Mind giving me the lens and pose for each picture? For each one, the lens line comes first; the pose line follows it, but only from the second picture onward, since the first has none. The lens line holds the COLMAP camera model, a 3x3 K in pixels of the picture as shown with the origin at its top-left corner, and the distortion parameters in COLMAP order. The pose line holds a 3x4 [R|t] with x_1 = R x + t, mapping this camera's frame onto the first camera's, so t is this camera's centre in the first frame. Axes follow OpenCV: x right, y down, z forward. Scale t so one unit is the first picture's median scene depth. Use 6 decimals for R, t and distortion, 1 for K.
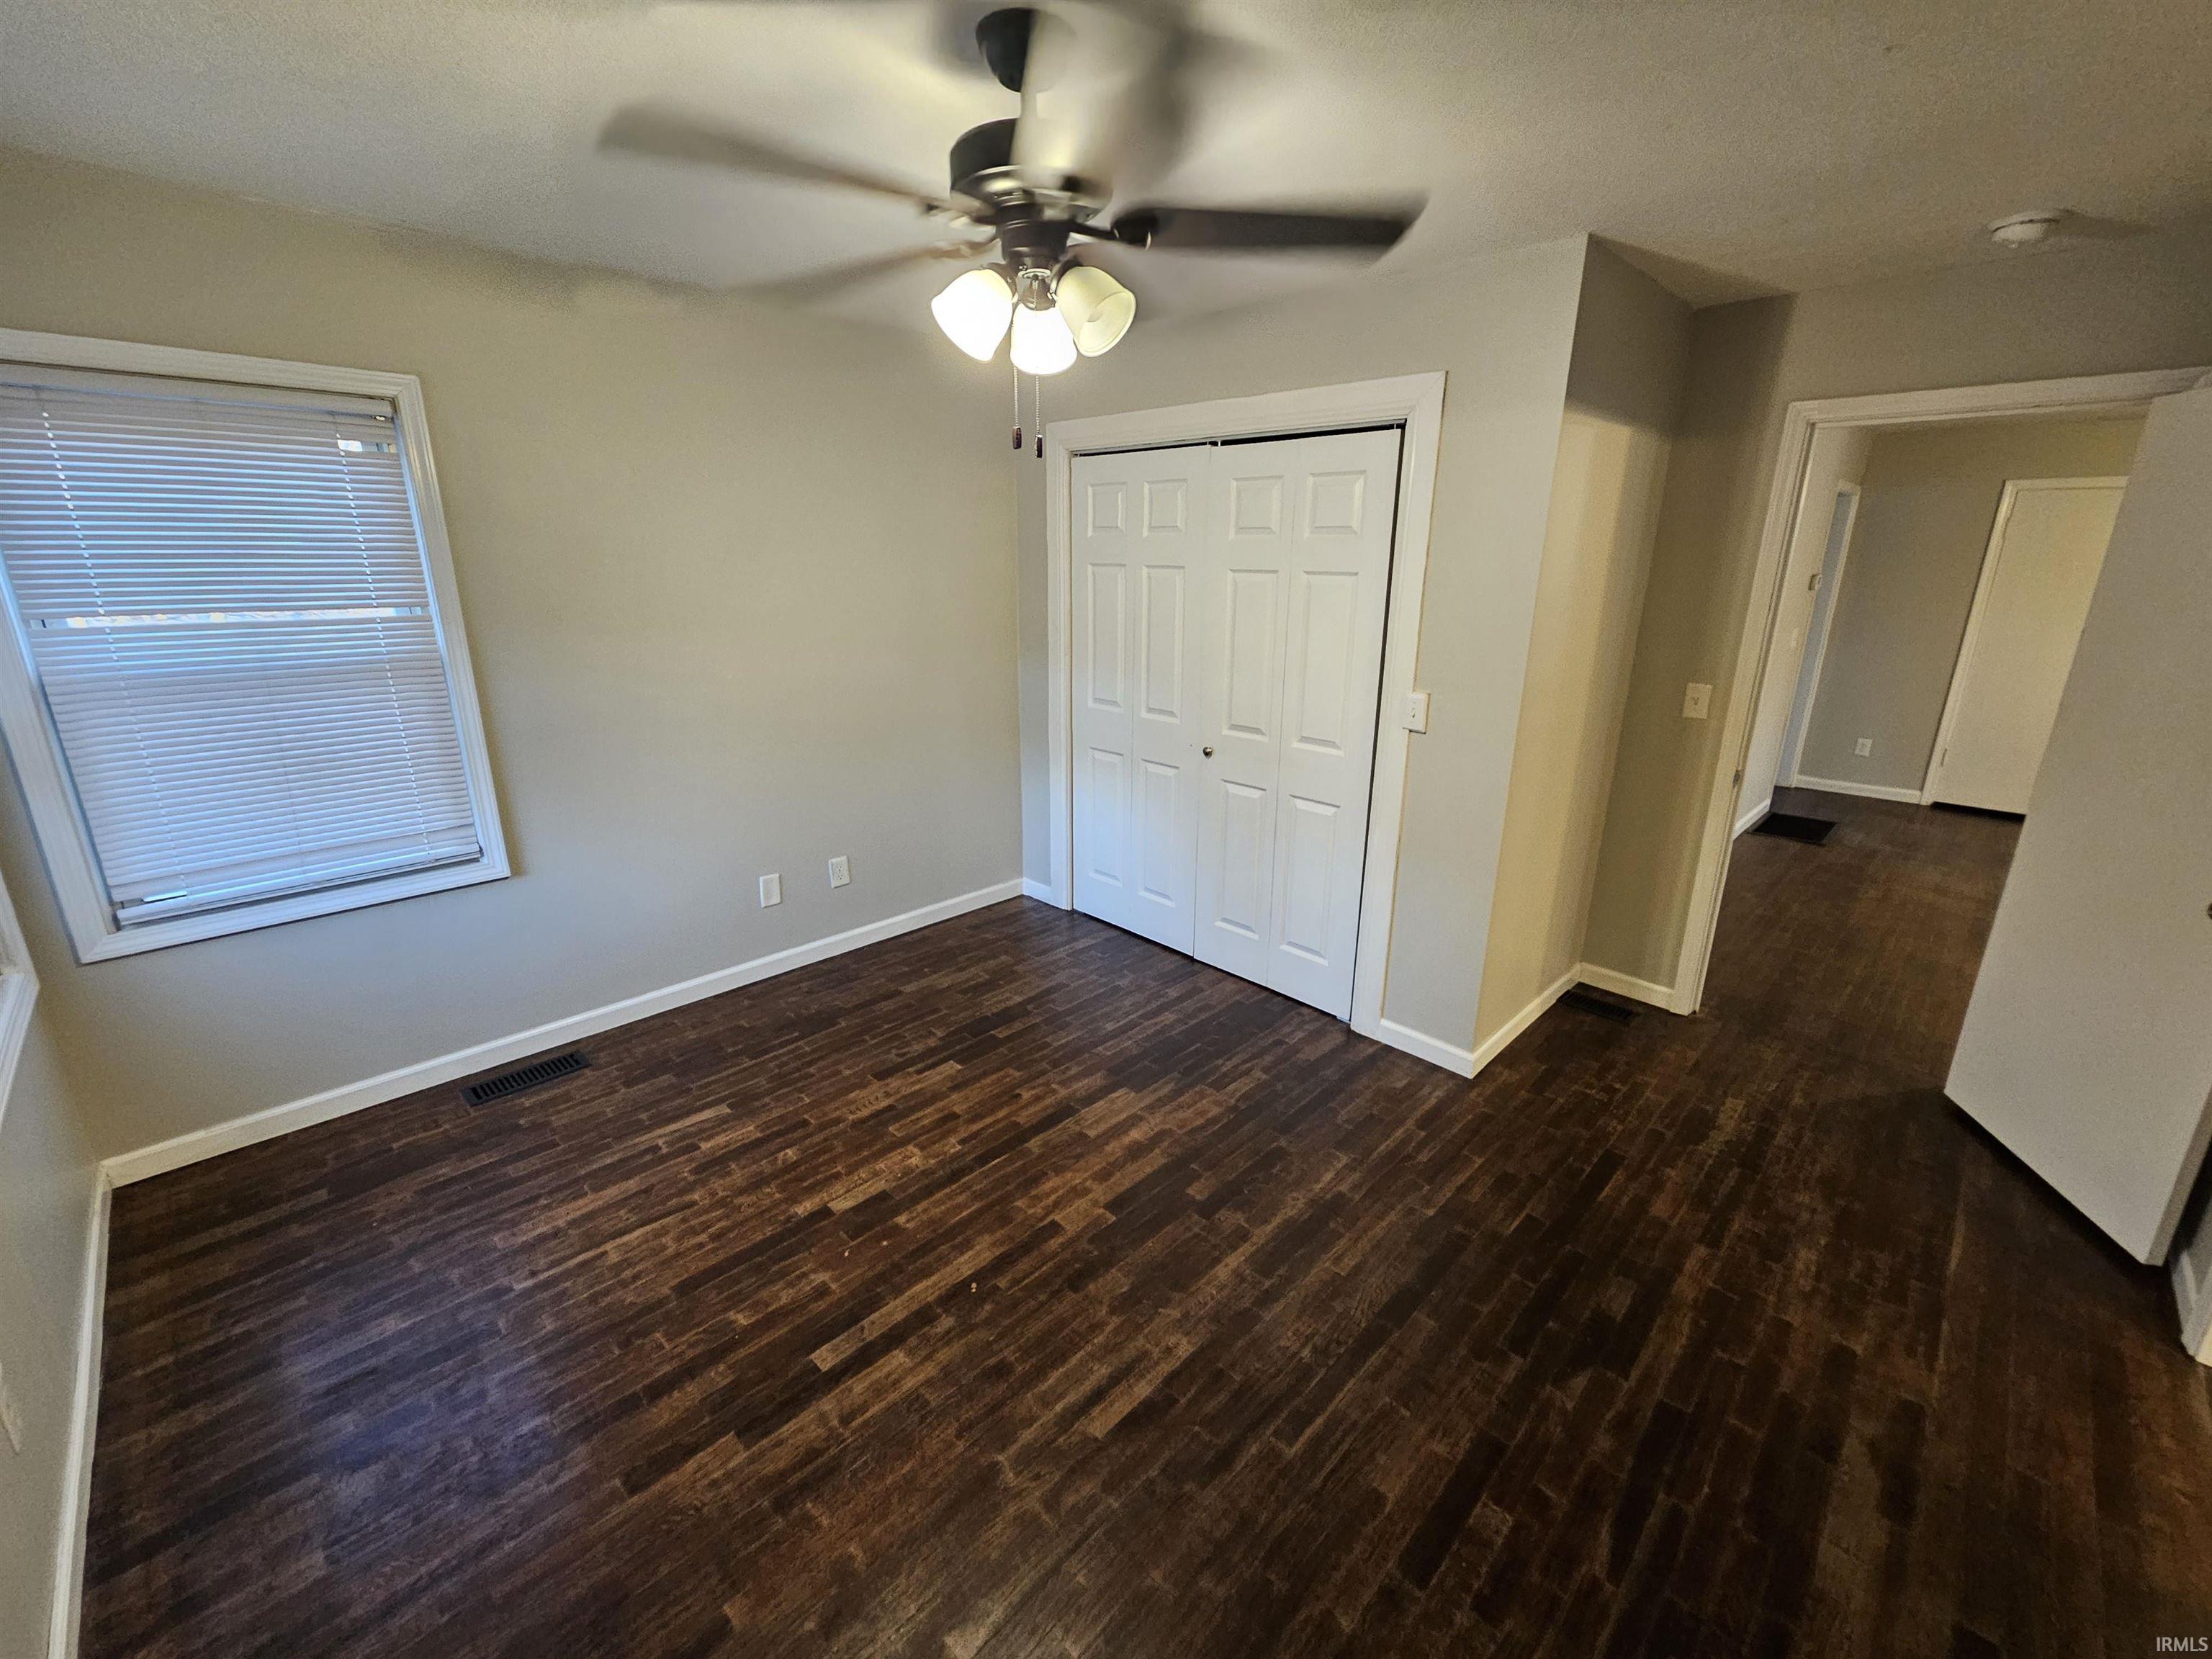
lens RADIAL K [[911.8, 0, 1115.9], [0, 911.8, 816.5], [0, 0, 1]] dist [0.002537, -0.000533]
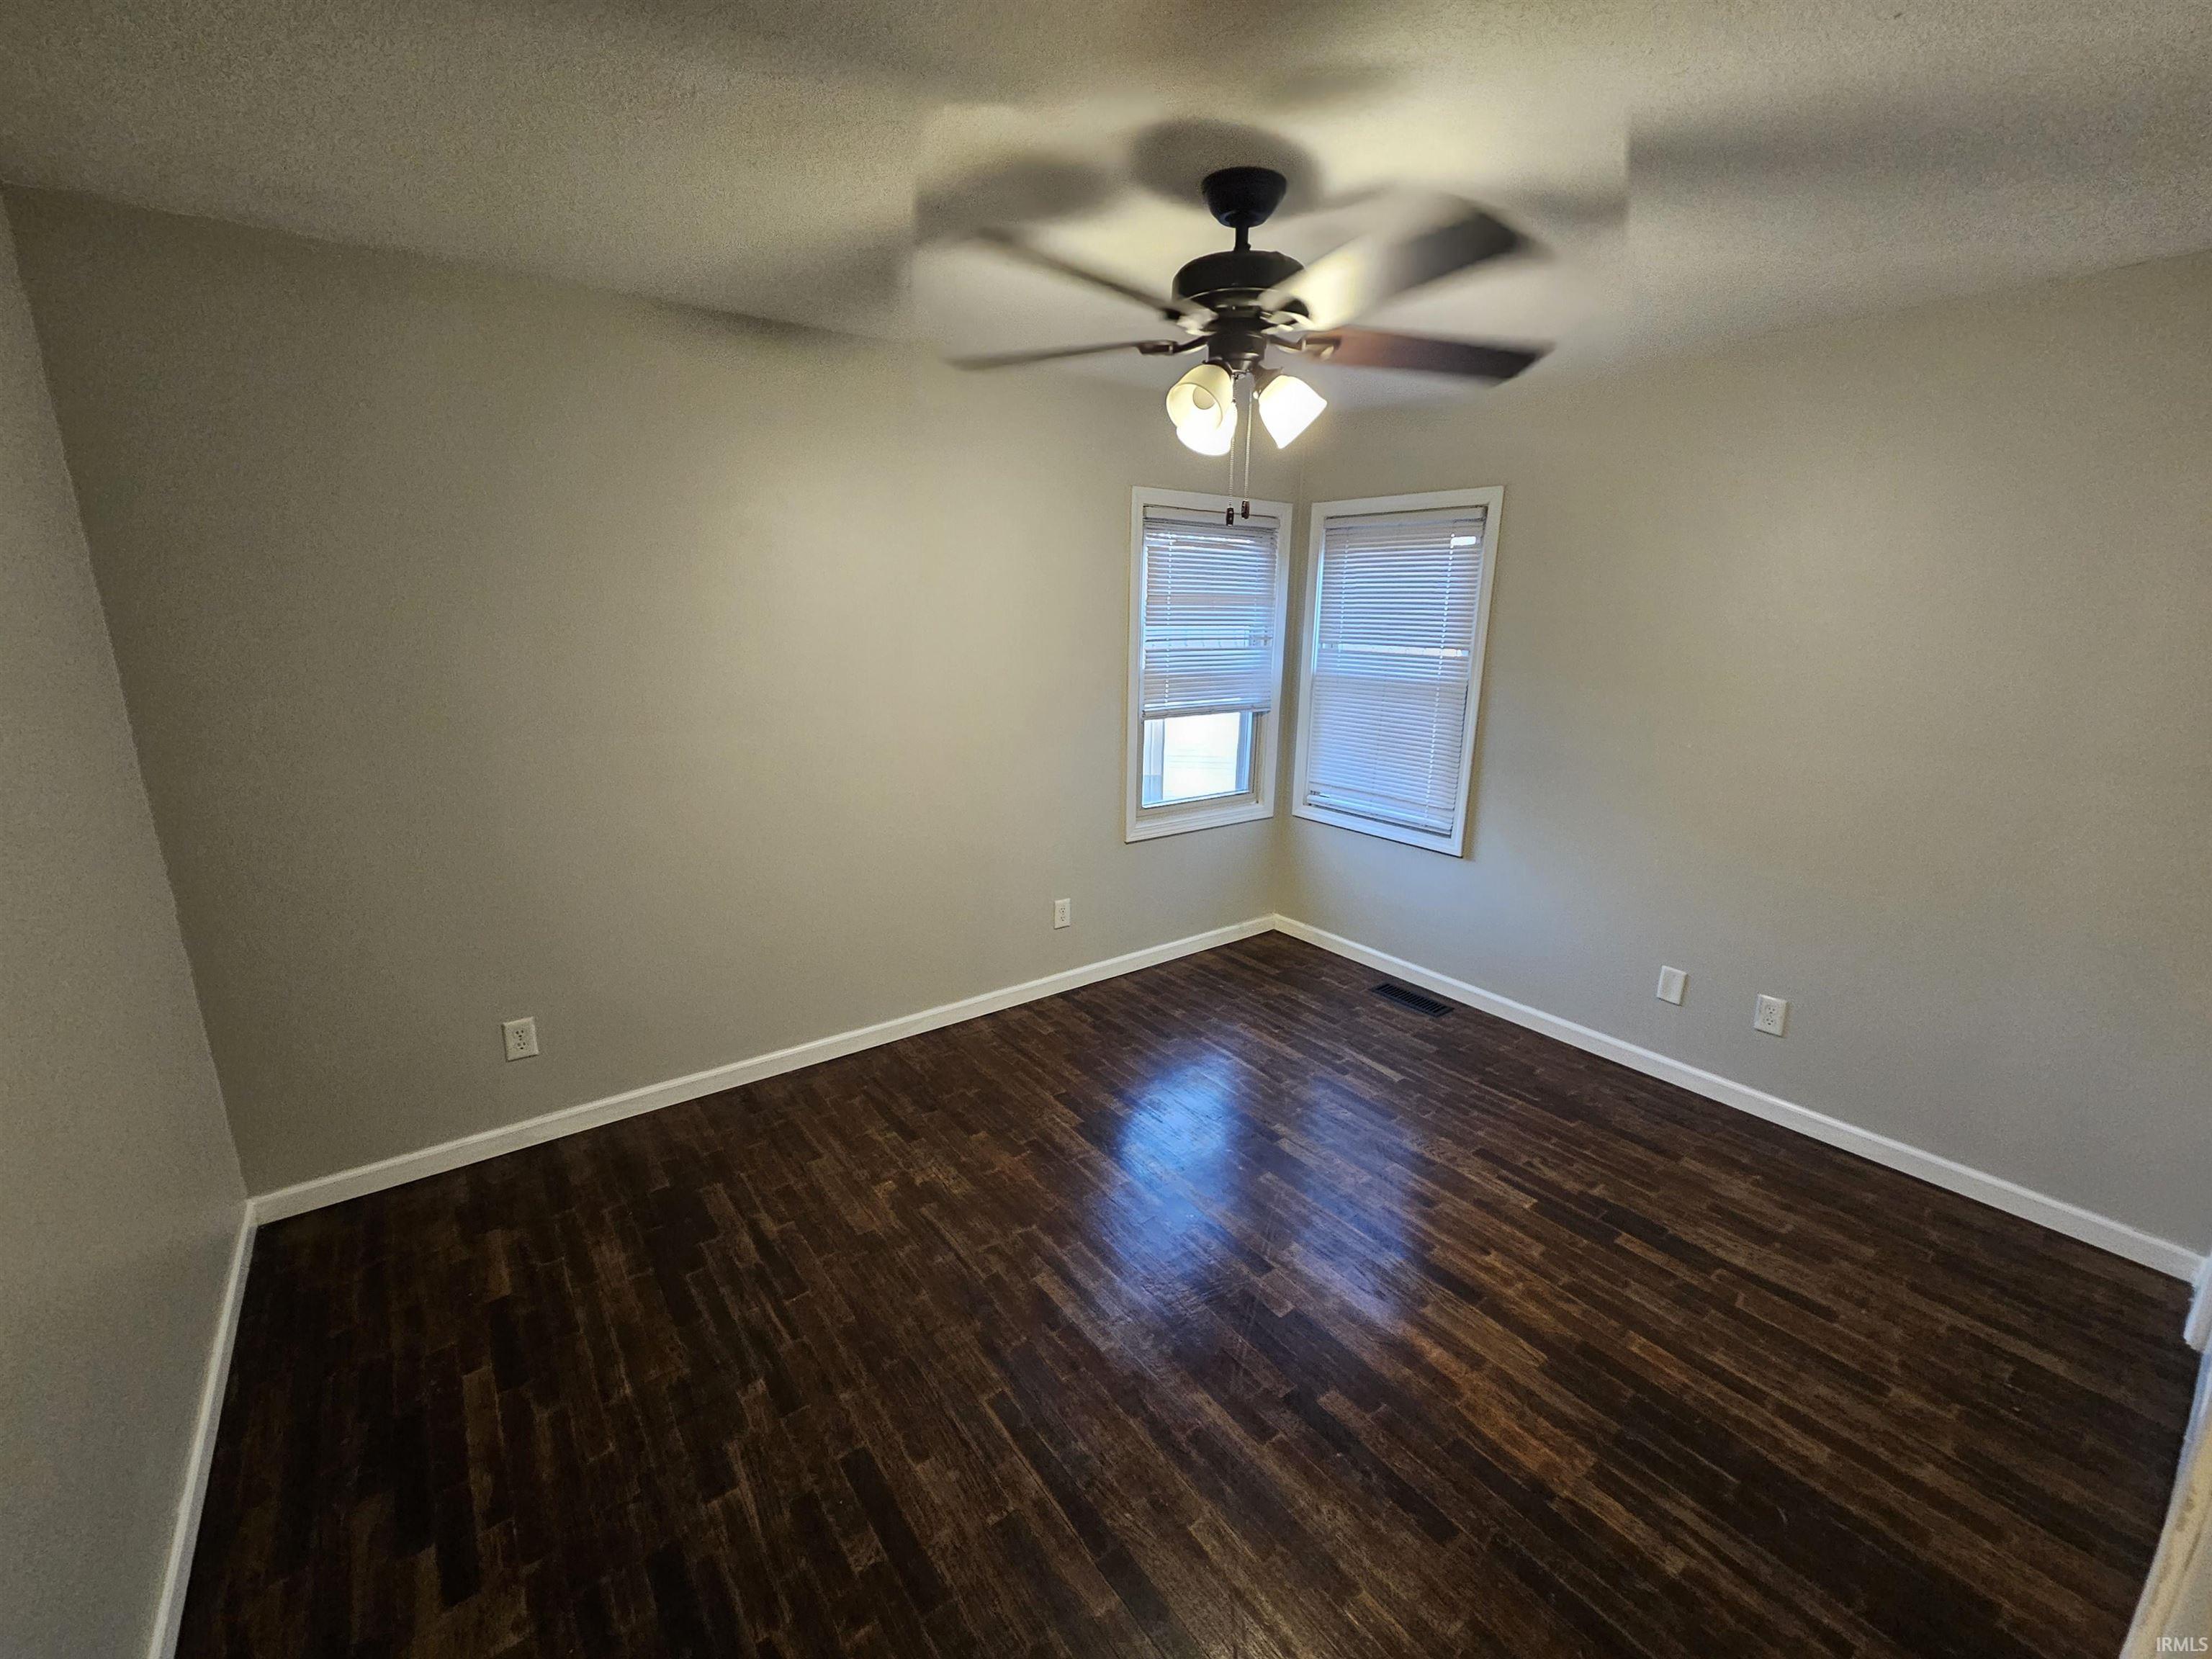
lens RADIAL K [[911.8, 0, 1115.9], [0, 911.8, 816.5], [0, 0, 1]] dist [0.002537, -0.000533]
pose [[-0.137793, 0.218098, -0.966150, 0.720763], [-0.289671, 0.923932, 0.249881, -0.189138], [0.947156, 0.314297, -0.064135, 0.663259]]
